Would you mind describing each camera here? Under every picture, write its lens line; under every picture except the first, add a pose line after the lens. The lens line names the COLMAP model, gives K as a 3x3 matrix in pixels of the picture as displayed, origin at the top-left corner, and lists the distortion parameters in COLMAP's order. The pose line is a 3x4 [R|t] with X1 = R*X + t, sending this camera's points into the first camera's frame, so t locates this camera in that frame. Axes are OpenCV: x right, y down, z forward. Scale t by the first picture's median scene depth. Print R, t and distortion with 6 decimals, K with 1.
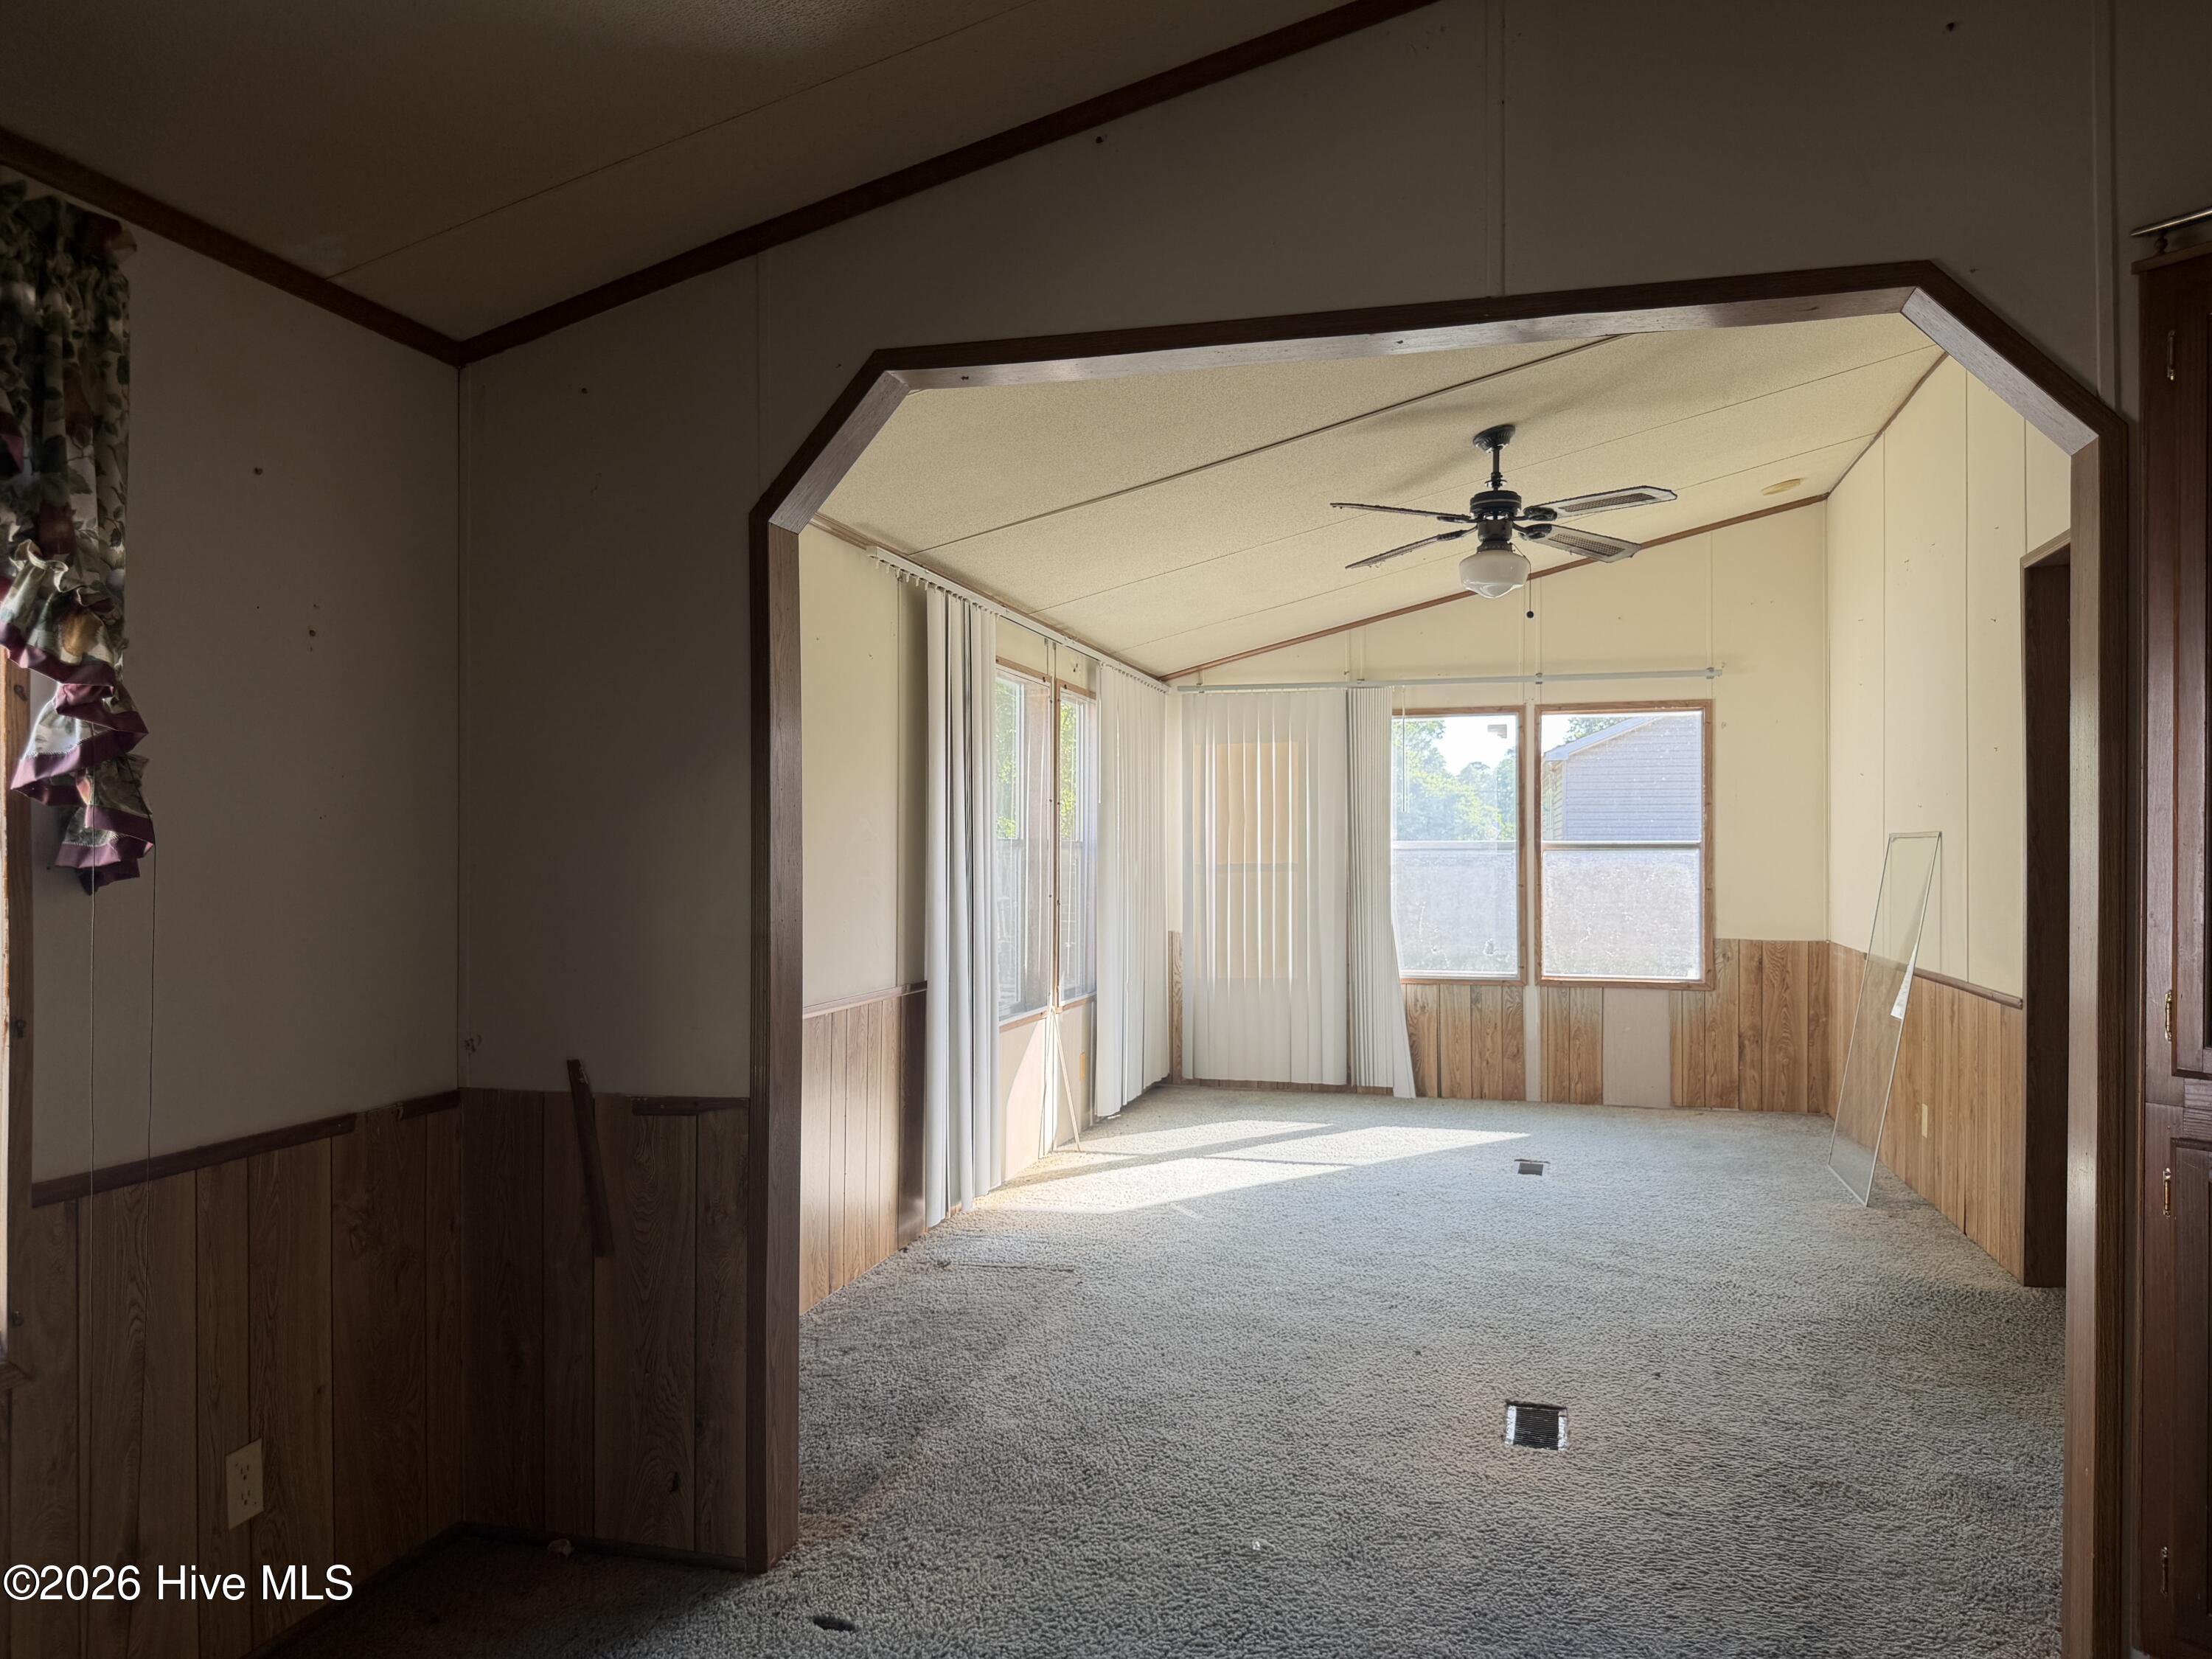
lens RADIAL K [[1542.7, 0, 1096.0], [0, 1542.7, 831.1], [0, 0, 1]] dist [0.143757, -0.256431]
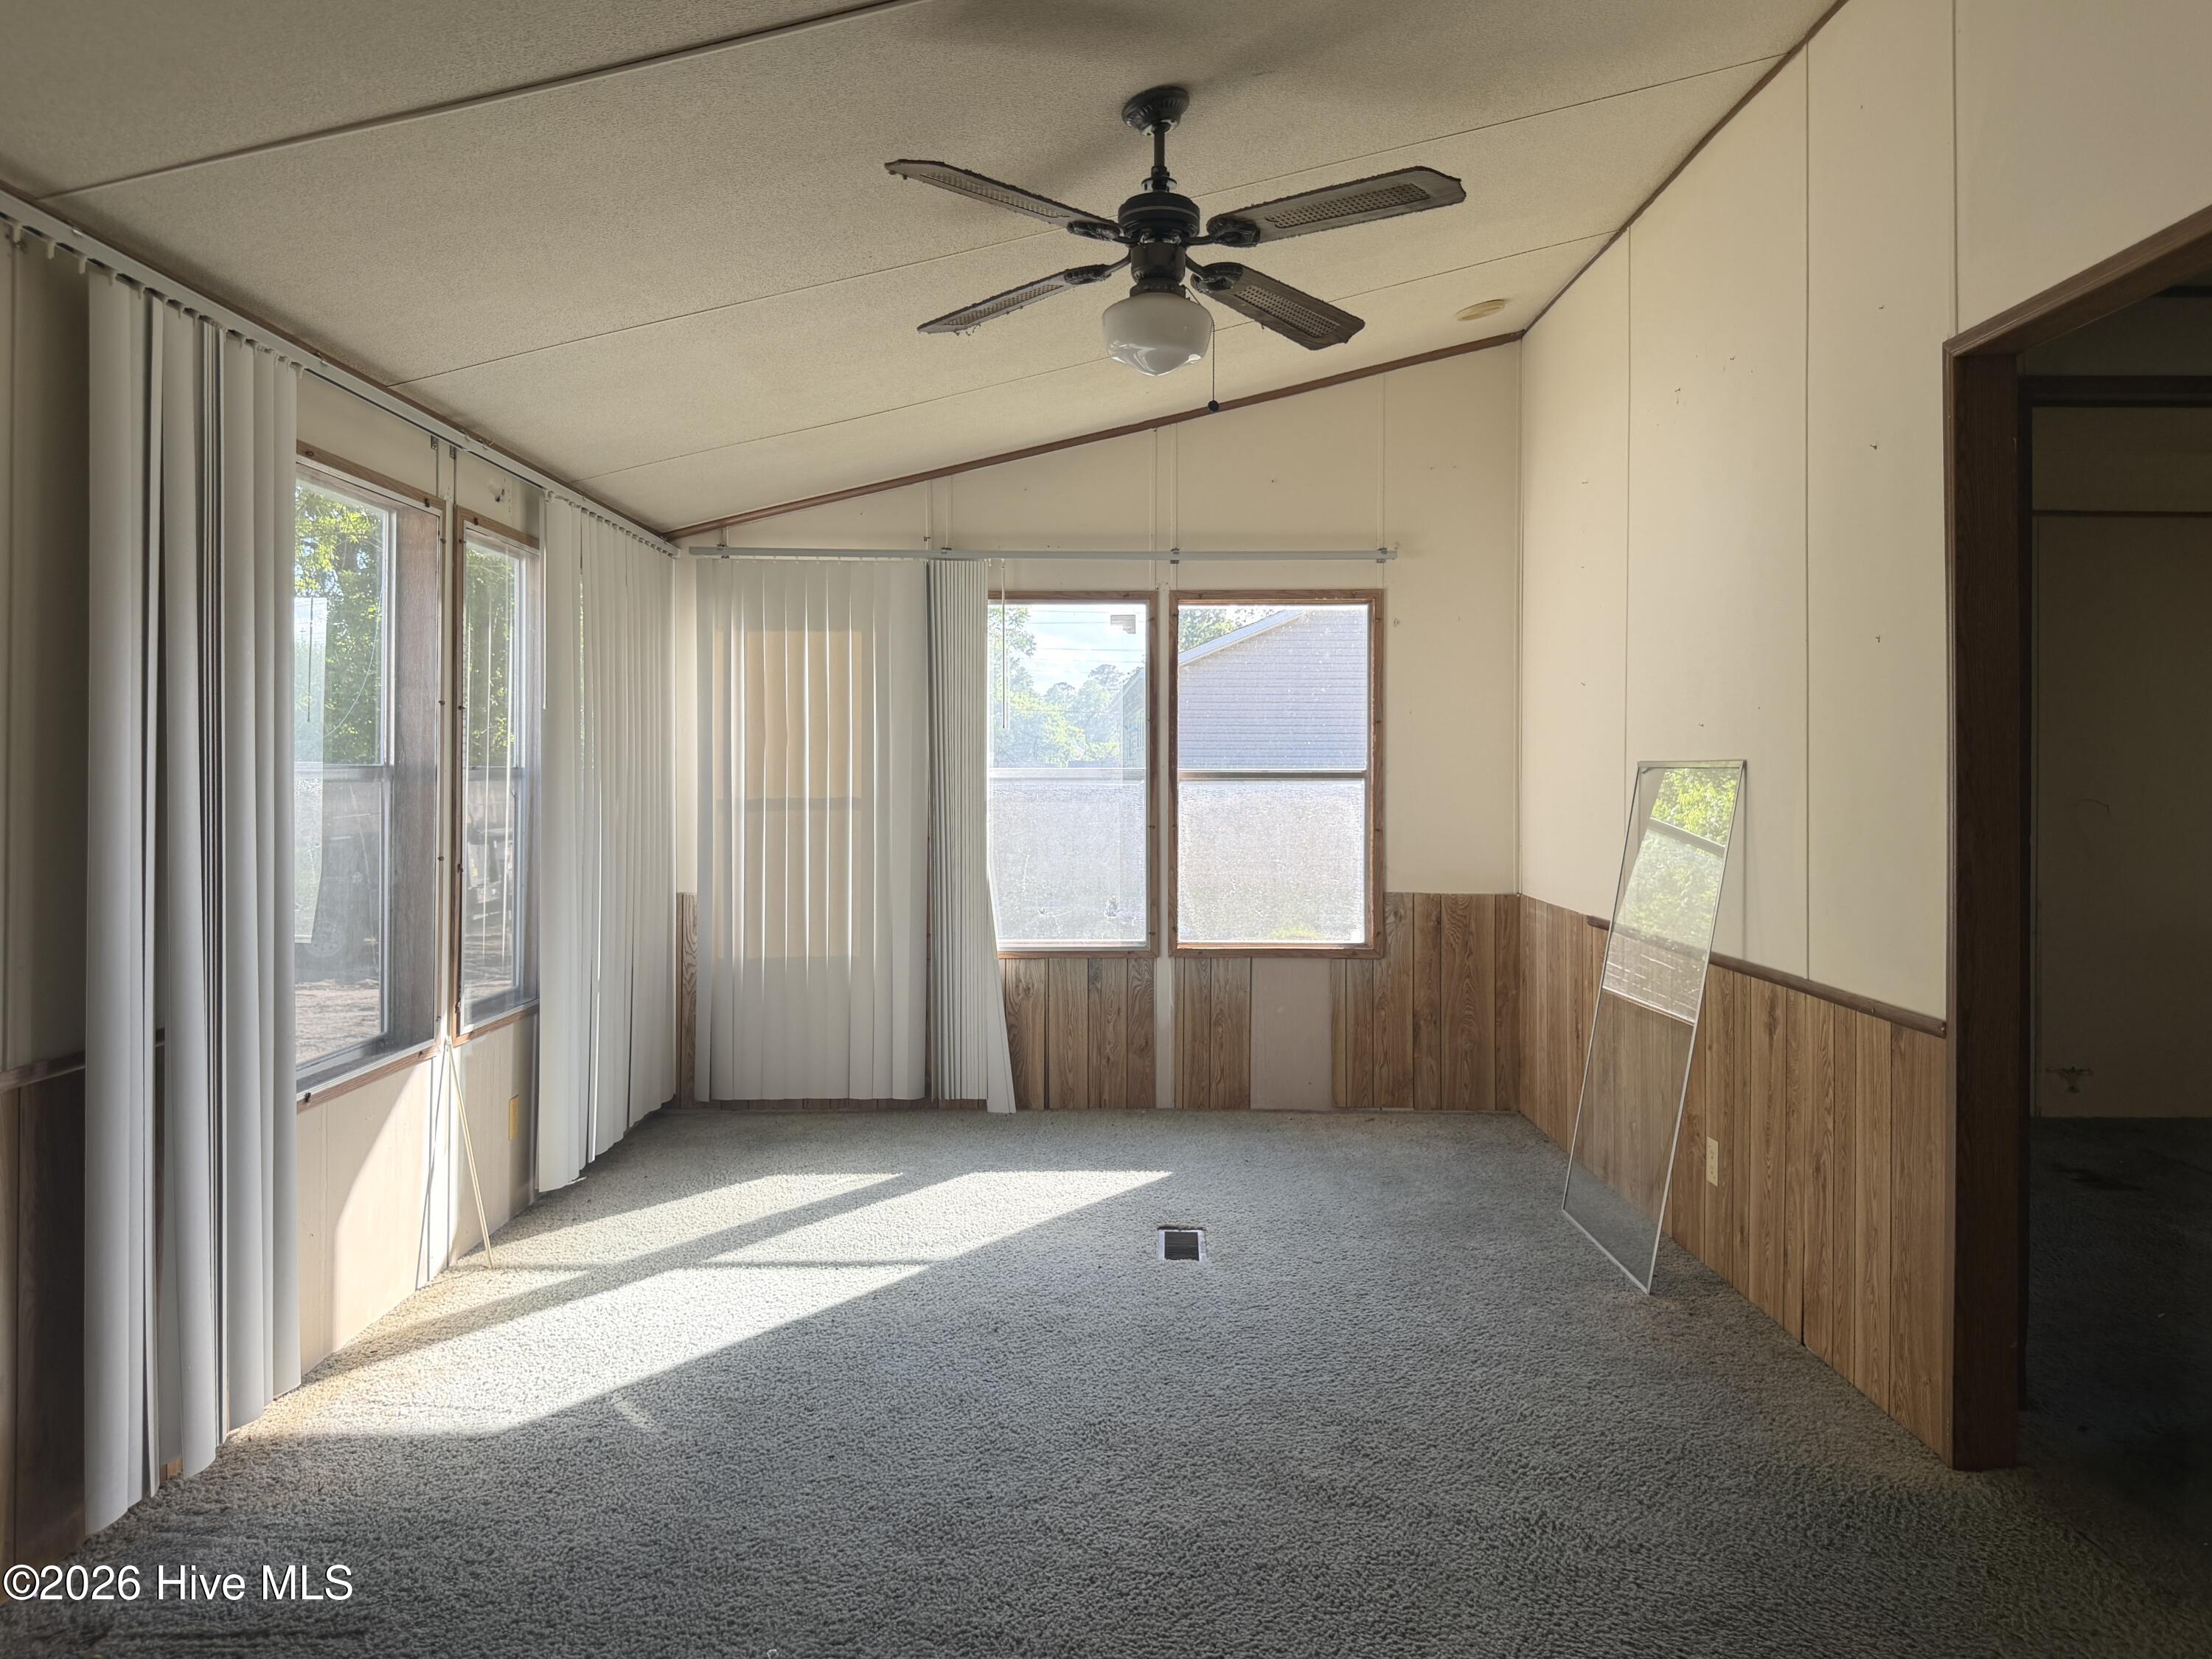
lens RADIAL K [[1590.4, 0, 1119.1], [0, 1590.4, 791.2], [0, 0, 1]] dist [0.110389, -0.181983]
pose [[0.962335, -0.001531, 0.271862, 0.046607], [-0.005336, 0.999685, 0.024518, -0.001427], [-0.271814, -0.025046, 0.962024, 0.262255]]
